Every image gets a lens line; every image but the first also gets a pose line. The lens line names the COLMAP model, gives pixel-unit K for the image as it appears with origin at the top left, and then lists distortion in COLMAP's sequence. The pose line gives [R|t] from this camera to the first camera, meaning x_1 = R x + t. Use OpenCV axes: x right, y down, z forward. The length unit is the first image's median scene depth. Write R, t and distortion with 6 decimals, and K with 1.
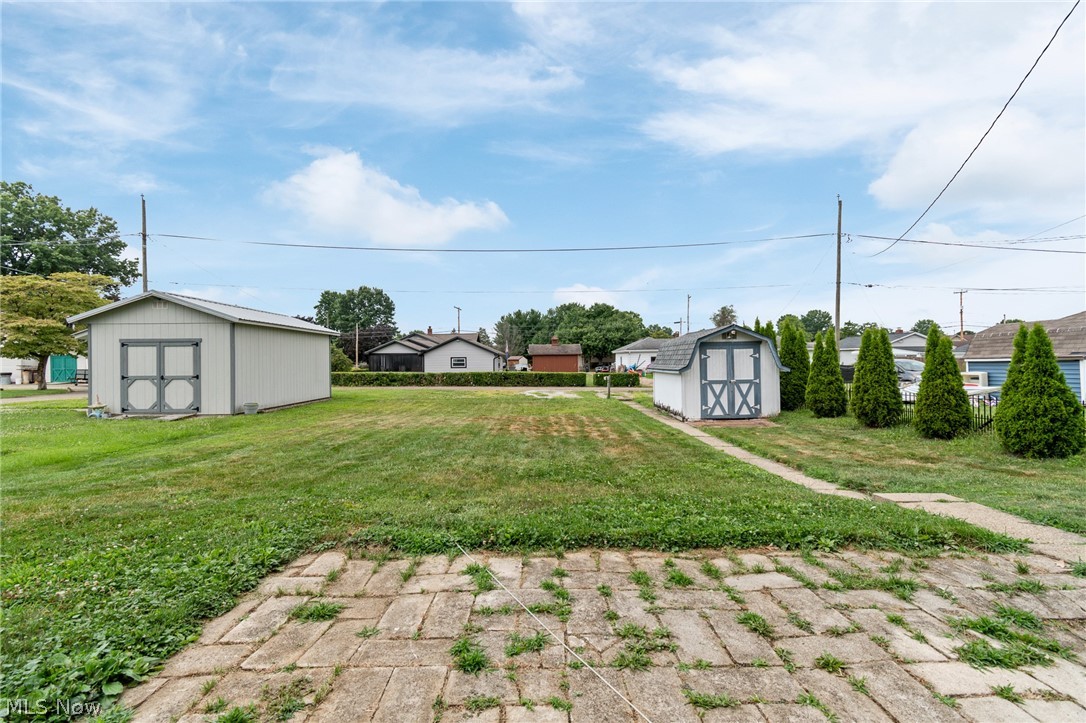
lens RADIAL K [[476.7, 0, 540.6], [0, 476.7, 364.0], [0, 0, 1]] dist [0.002202, -0.000598]
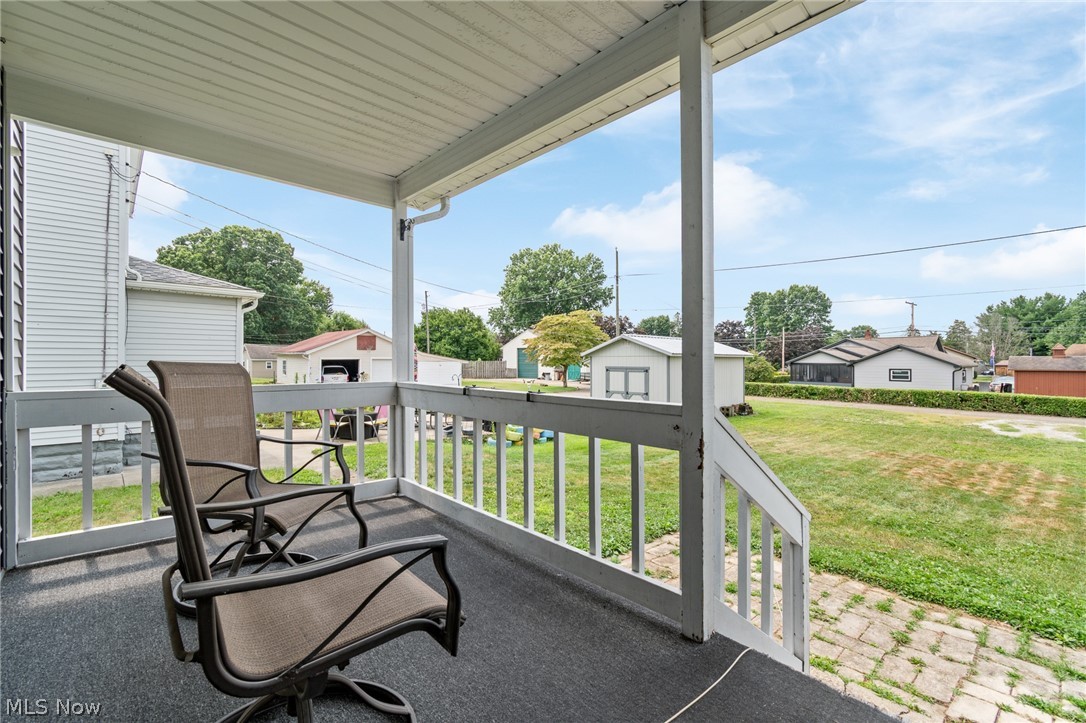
lens RADIAL K [[476.7, 0, 540.6], [0, 476.7, 364.0], [0, 0, 1]] dist [0.002202, -0.000598]
pose [[0.661027, 0.012334, -0.750261, 0.066782], [-0.009370, 0.999923, 0.008183, -0.034678], [0.750304, 0.001621, 0.661091, -0.086899]]
